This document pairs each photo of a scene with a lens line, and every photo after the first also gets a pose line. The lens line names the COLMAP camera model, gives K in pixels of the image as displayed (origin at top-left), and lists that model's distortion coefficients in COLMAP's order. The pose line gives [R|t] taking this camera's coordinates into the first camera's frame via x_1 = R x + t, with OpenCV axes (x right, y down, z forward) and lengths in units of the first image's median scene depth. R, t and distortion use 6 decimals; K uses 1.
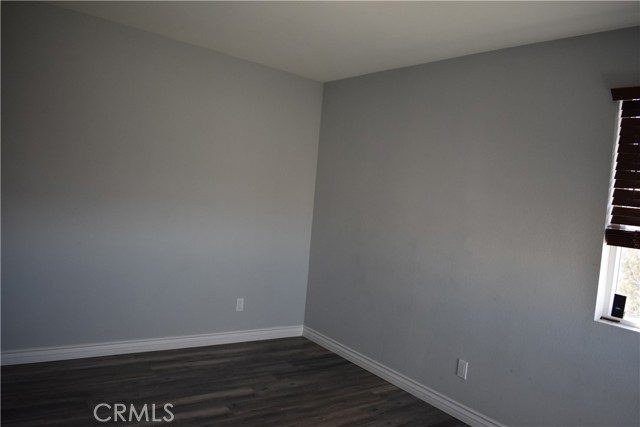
lens RADIAL K [[498.3, 0, 320.0], [0, 498.3, 213.5], [0, 0, 1]] dist [-0.099878, 0.003576]
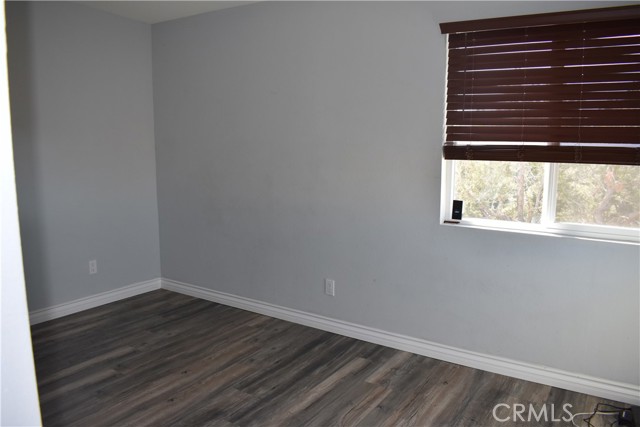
lens RADIAL K [[498.3, 0, 320.0], [0, 498.3, 213.5], [0, 0, 1]] dist [-0.099878, 0.003576]
pose [[0.923359, -0.136497, 0.358854, -0.101665], [0.096858, 0.987253, 0.126297, 0.010121], [-0.371518, -0.081859, 0.924810, -0.012262]]
